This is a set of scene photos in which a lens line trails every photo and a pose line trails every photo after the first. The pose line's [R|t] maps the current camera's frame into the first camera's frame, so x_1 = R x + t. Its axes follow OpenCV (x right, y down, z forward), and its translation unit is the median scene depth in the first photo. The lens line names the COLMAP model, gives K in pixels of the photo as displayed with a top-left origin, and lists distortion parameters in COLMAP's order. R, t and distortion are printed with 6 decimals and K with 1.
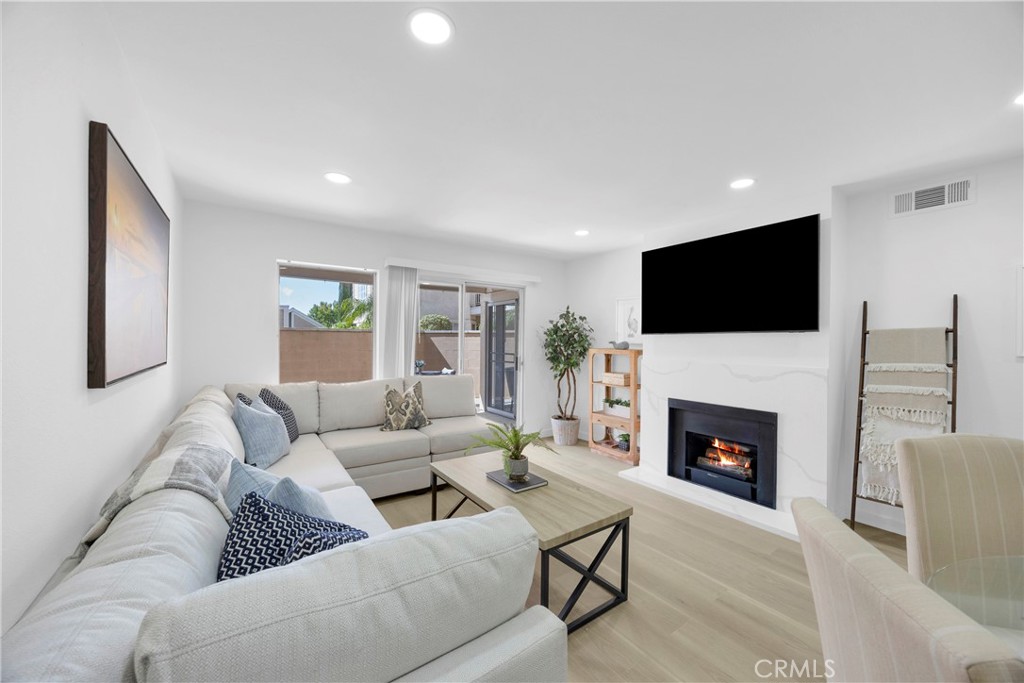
lens RADIAL K [[388.6, 0, 513.8], [0, 388.6, 341.0], [0, 0, 1]] dist [-0.000182, 0.000024]
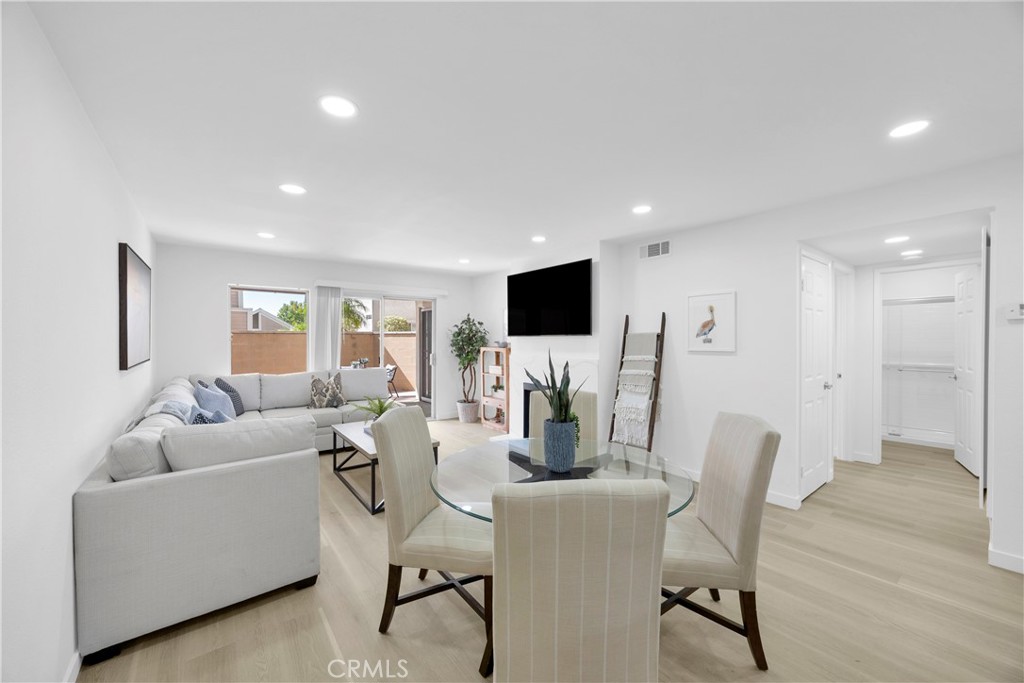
lens RADIAL K [[388.6, 0, 510.9], [0, 388.6, 340.8], [0, 0, 1]] dist [-0.000182, 0.000024]
pose [[0.998751, -0.007515, 0.049399, 0.304059], [0.007258, 0.999959, 0.005381, -0.010617], [-0.049438, -0.005016, 0.998765, -0.400100]]
